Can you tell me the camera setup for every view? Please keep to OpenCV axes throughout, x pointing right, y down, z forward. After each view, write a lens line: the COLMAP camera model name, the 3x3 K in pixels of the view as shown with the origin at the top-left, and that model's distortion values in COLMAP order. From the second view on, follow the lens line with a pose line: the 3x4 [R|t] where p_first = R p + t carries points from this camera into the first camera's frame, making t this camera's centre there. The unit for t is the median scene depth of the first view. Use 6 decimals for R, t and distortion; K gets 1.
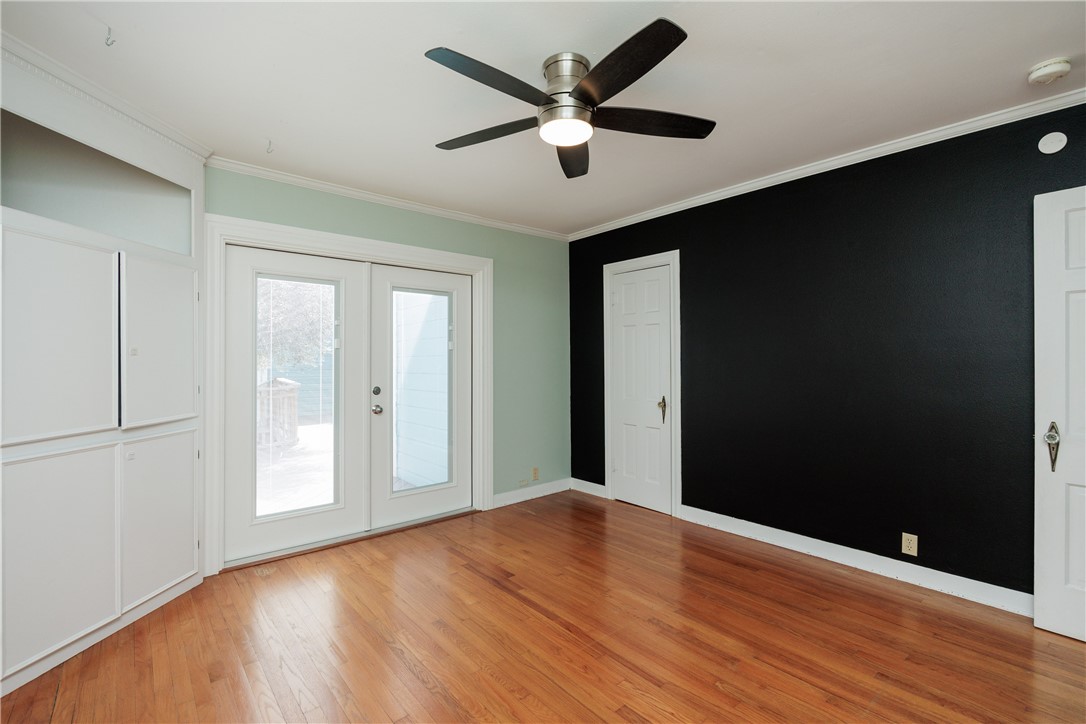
lens RADIAL K [[486.8, 0, 538.9], [0, 486.8, 358.9], [0, 0, 1]] dist [-0.009865, -0.000799]
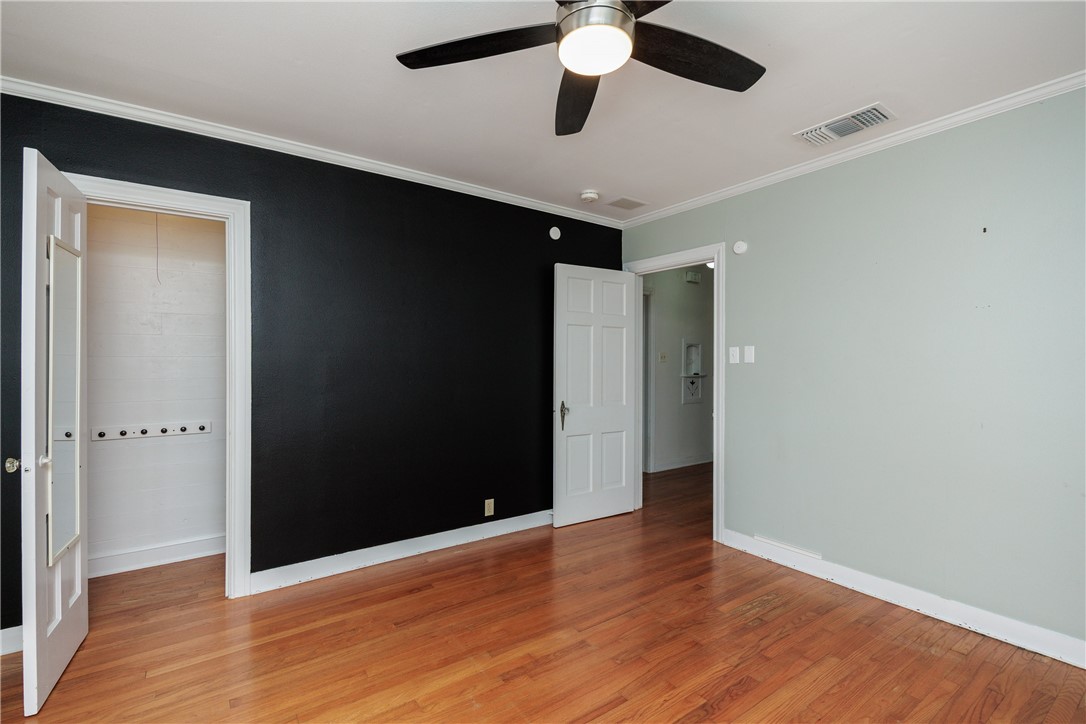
lens RADIAL K [[486.8, 0, 540.2], [0, 486.8, 364.4], [0, 0, 1]] dist [-0.009865, -0.000799]
pose [[0.088358, -0.001551, 0.996088, -0.468466], [-0.000192, 0.999999, 0.001574, 0.001353], [-0.996089, -0.000330, 0.088357, 0.692926]]
